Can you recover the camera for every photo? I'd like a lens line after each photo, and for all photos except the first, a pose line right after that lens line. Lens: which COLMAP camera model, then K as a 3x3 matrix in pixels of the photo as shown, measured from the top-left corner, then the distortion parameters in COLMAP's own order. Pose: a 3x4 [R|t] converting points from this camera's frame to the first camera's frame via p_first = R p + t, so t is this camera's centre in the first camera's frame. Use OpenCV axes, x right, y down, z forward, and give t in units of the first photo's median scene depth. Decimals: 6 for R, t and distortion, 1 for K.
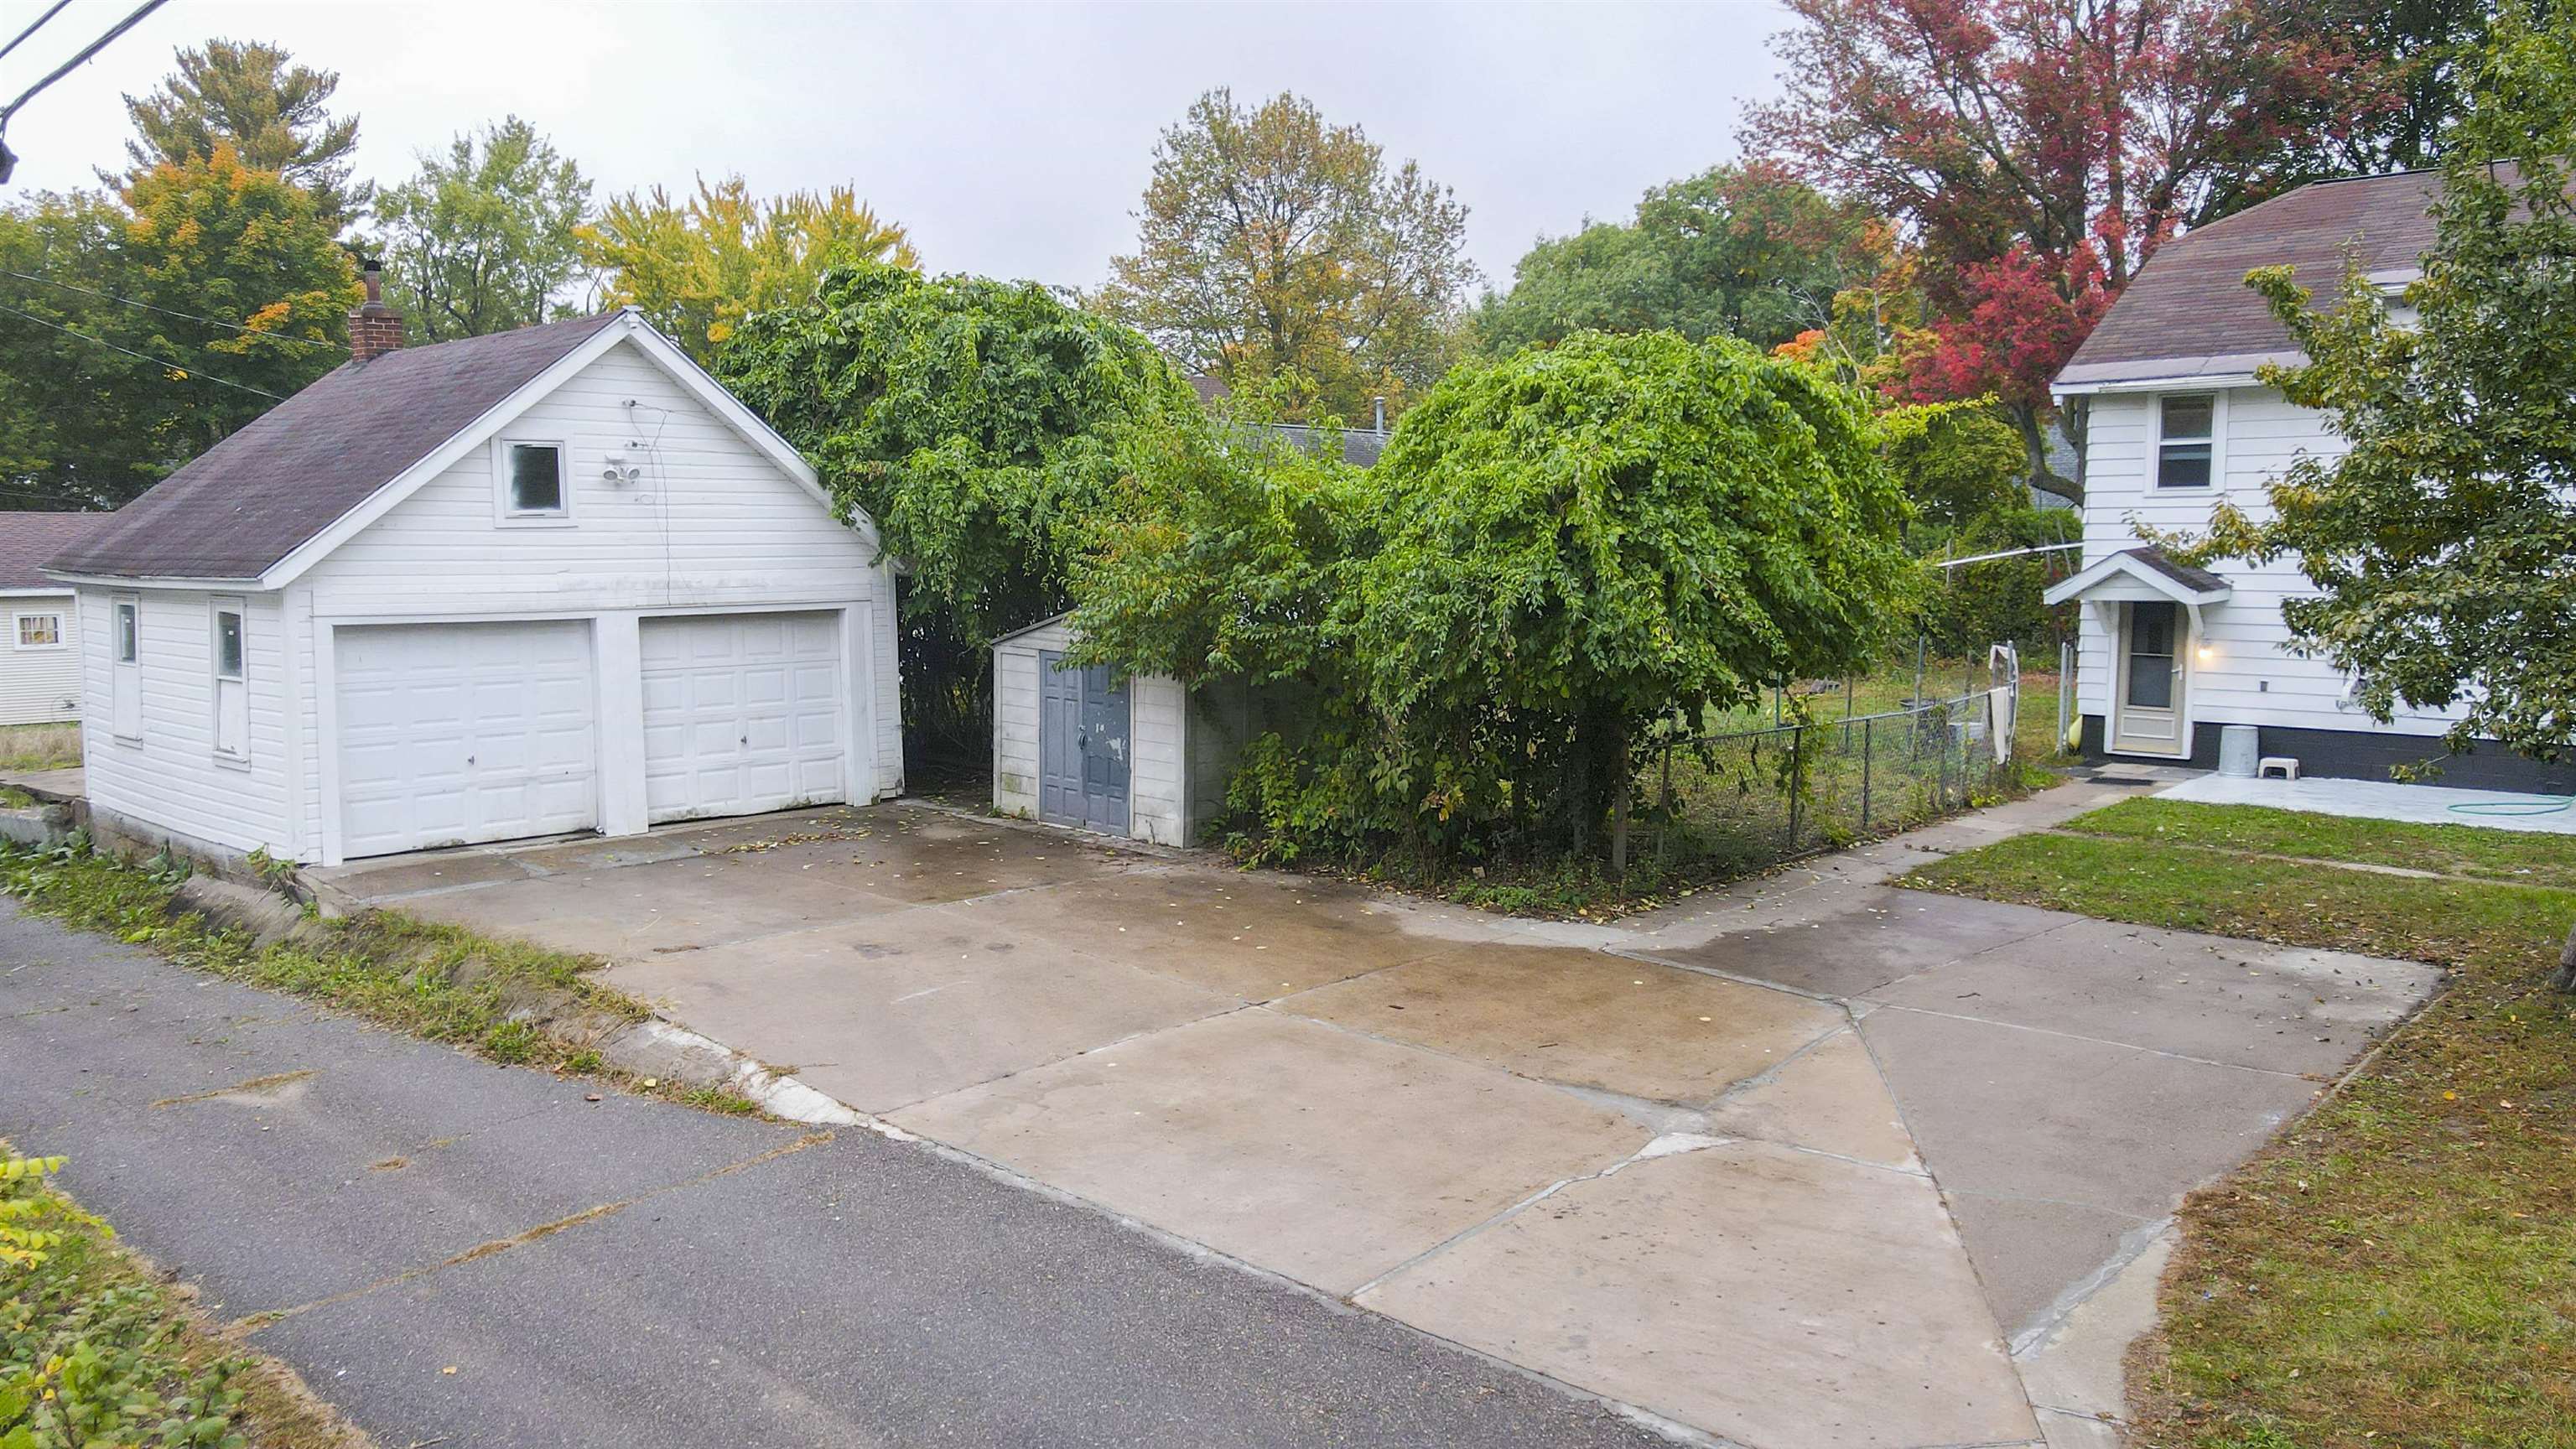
lens RADIAL K [[1884.1, 0, 1292.6], [0, 1884.1, 721.5], [0, 0, 1]] dist [0.008497, 0.012747]
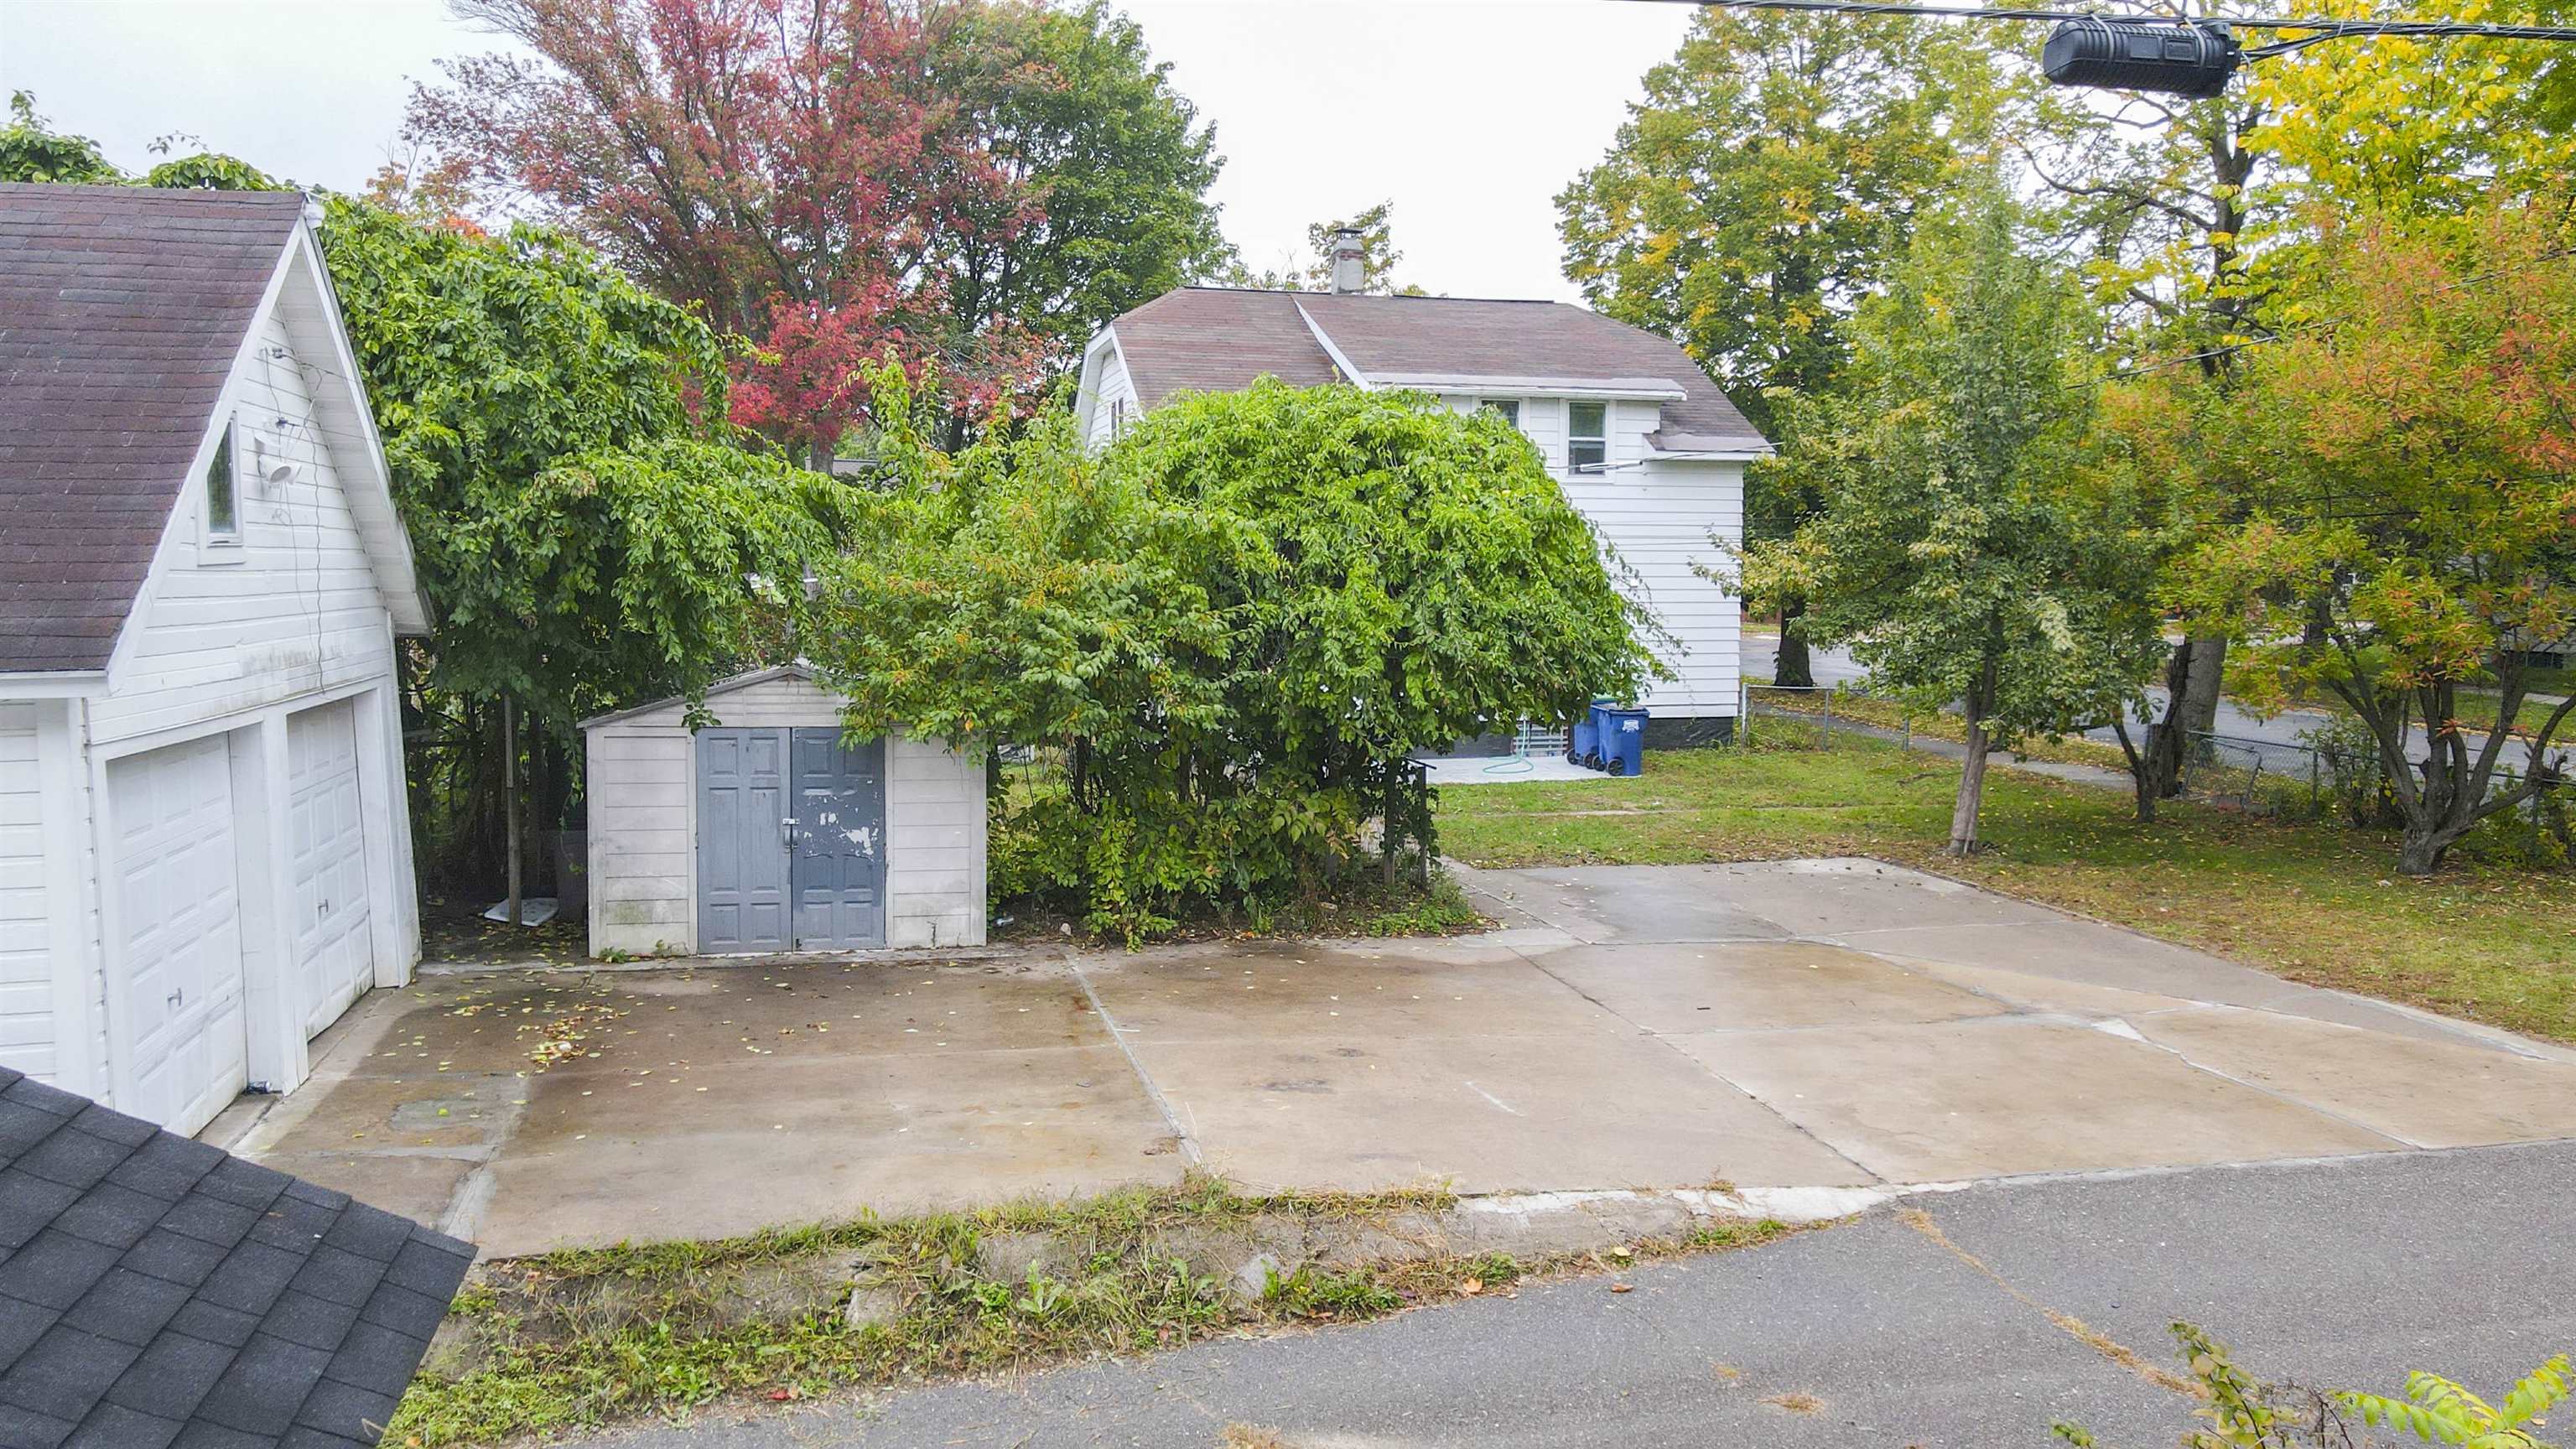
lens RADIAL K [[1884.1, 0, 1286.9], [0, 1884.1, 722.2], [0, 0, 1]] dist [0.008497, 0.012747]
pose [[0.537185, -0.068891, 0.840646, -0.866455], [0.082418, 0.996177, 0.028971, -0.057650], [-0.839428, 0.053722, 0.540809, 0.532435]]
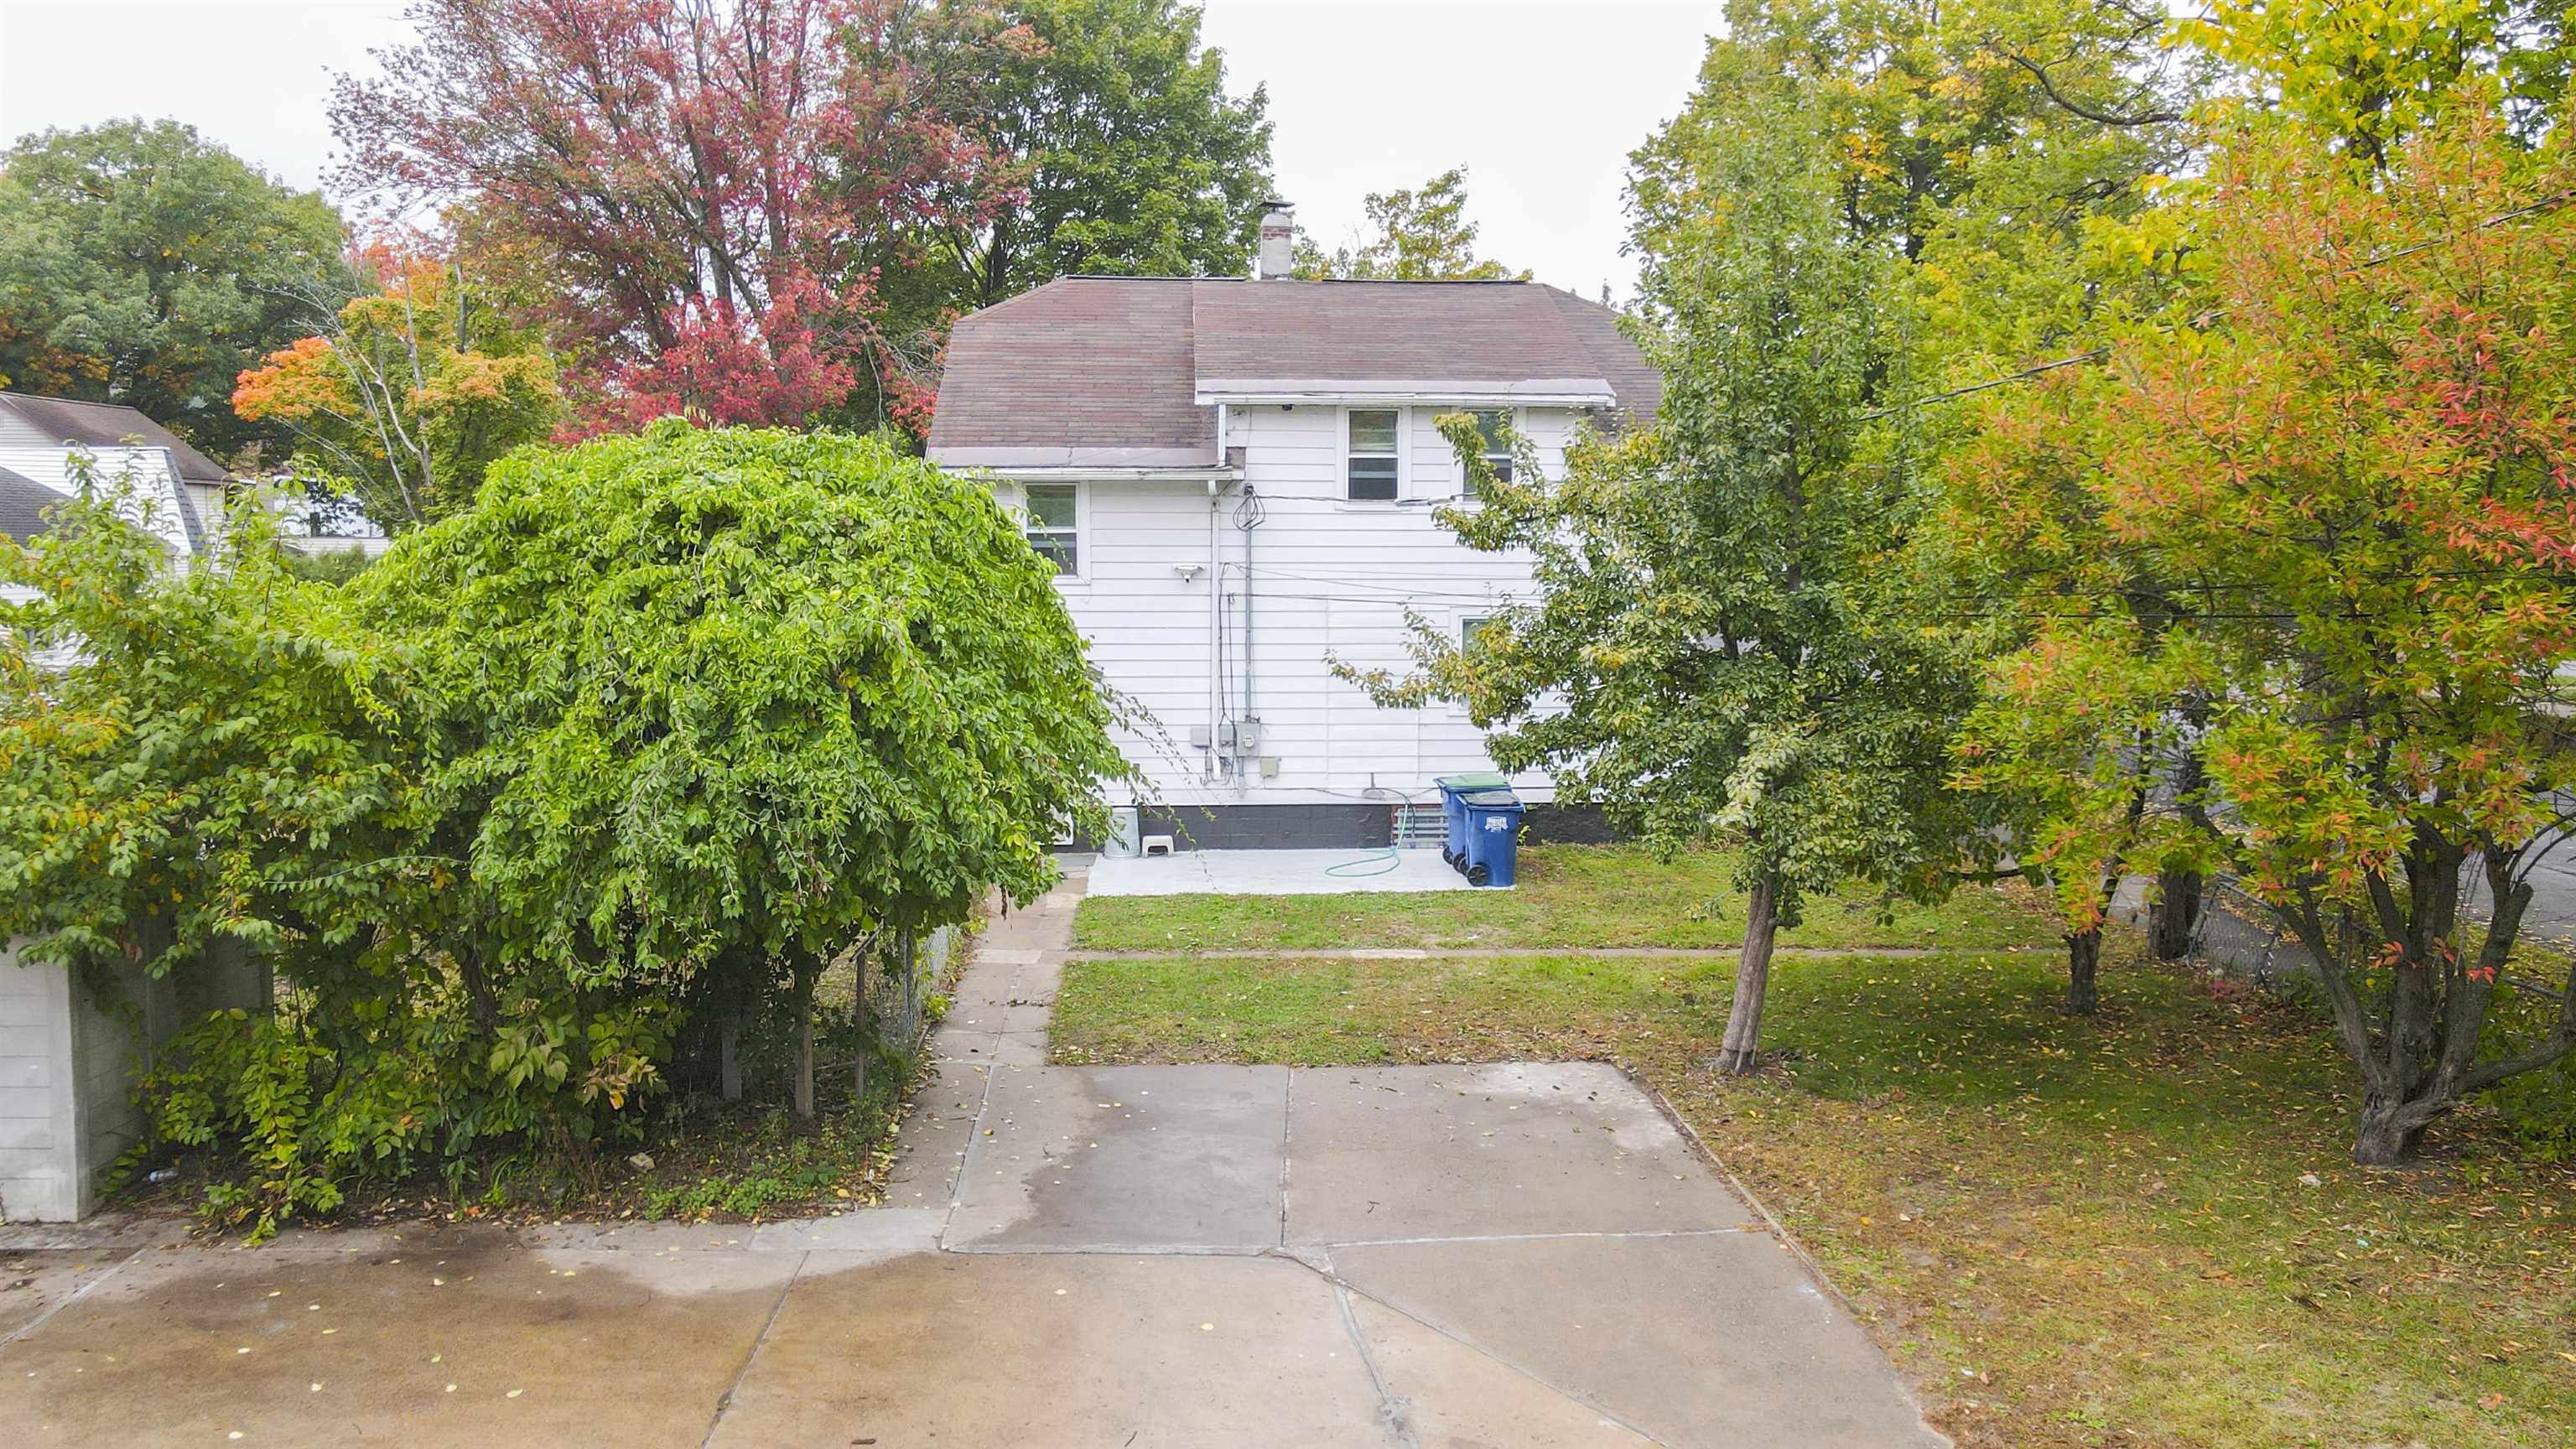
lens RADIAL K [[1884.1, 0, 1290.8], [0, 1884.1, 733.1], [0, 0, 1]] dist [0.008497, 0.012747]
pose [[0.681887, -0.073413, 0.727764, -0.284406], [0.070939, 0.996898, 0.034094, -0.105488], [-0.728009, 0.028379, 0.684979, 0.358938]]
